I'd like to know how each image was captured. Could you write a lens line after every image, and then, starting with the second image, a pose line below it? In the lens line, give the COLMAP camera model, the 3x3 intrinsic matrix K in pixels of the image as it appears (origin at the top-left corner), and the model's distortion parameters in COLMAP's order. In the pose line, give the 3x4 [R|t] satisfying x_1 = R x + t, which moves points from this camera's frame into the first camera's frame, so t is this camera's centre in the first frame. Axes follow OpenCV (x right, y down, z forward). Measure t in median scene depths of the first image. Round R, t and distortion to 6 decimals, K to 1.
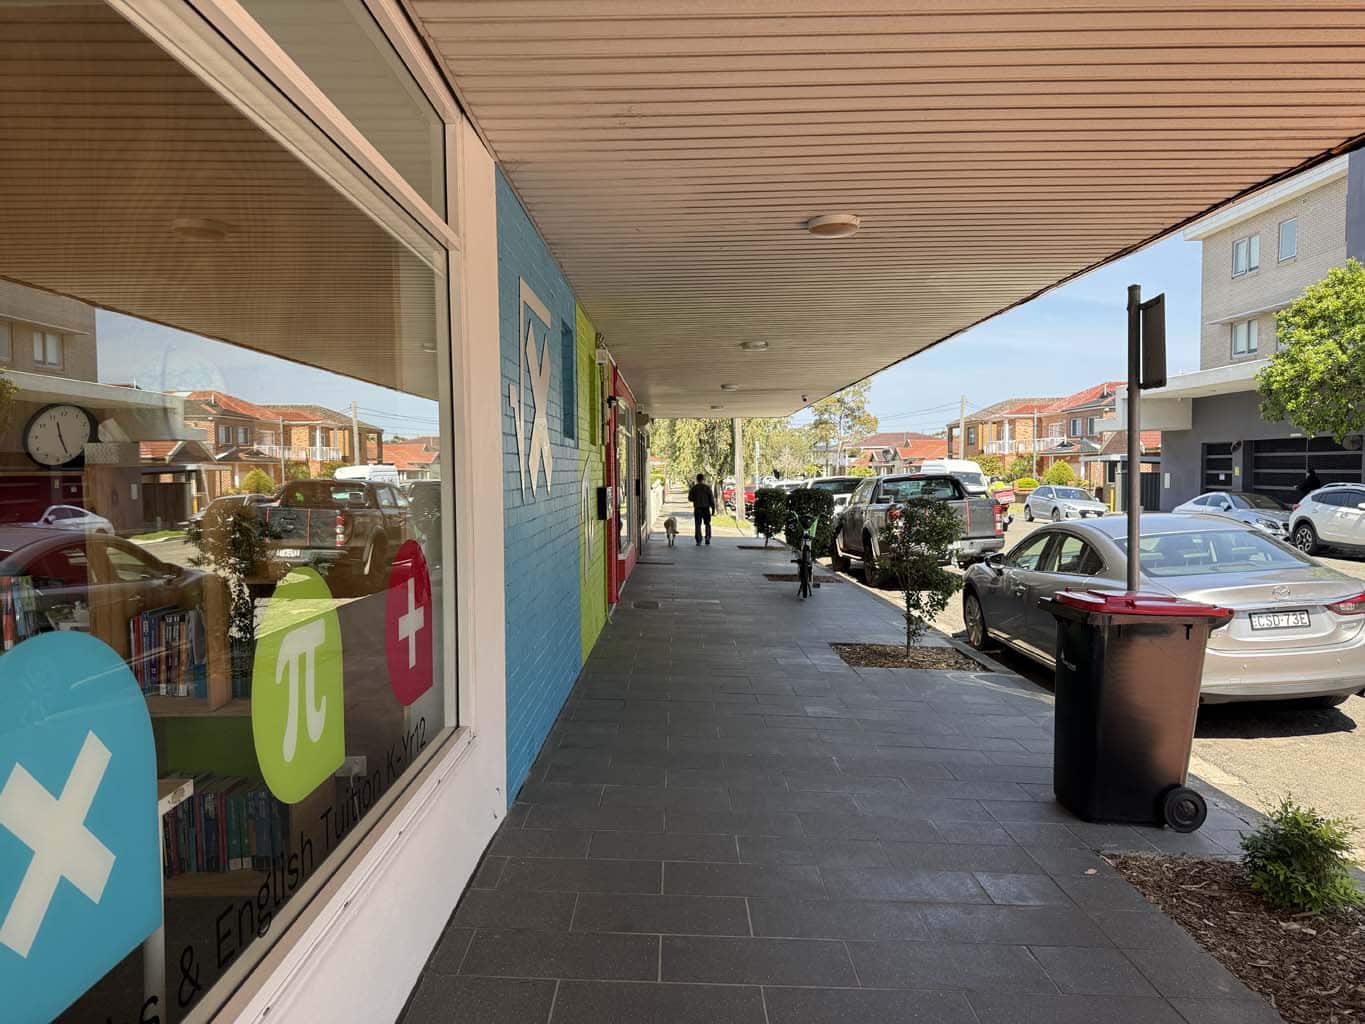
lens RADIAL K [[983.4, 0, 682.5], [0, 983.4, 512.0], [0, 0, 1]] dist [-0.000194, -0.003210]
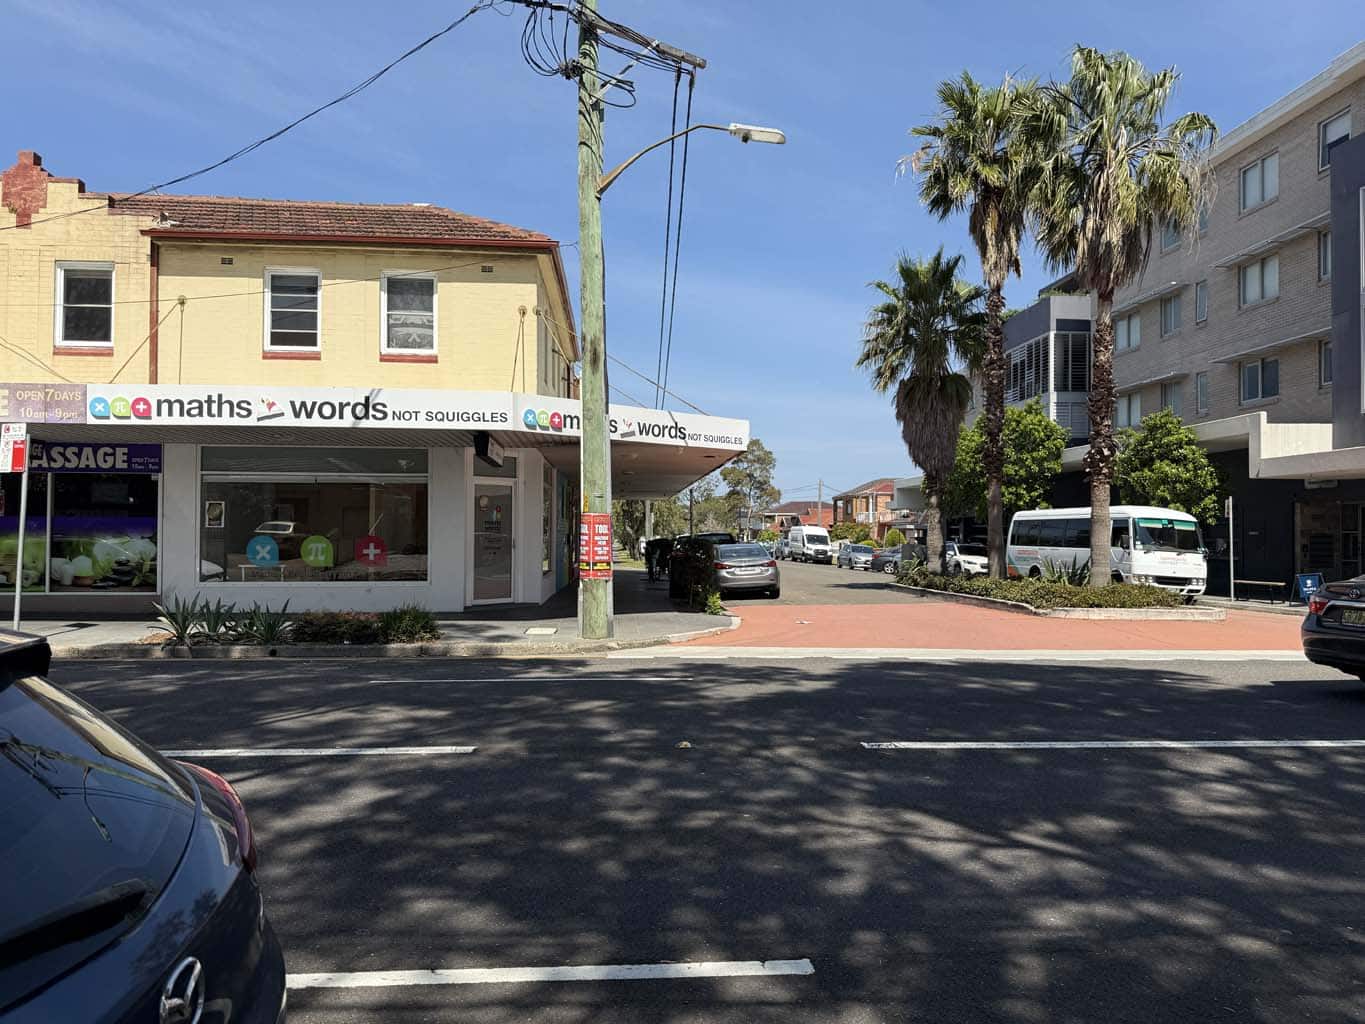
lens RADIAL K [[983.4, 0, 682.5], [0, 983.4, 512.0], [0, 0, 1]] dist [-0.000194, -0.003210]
pose [[0.998278, 0.017021, 0.056142, 0.035155], [-0.013470, 0.997921, -0.063028, 0.029666], [-0.057098, 0.062164, 0.996431, -0.659978]]
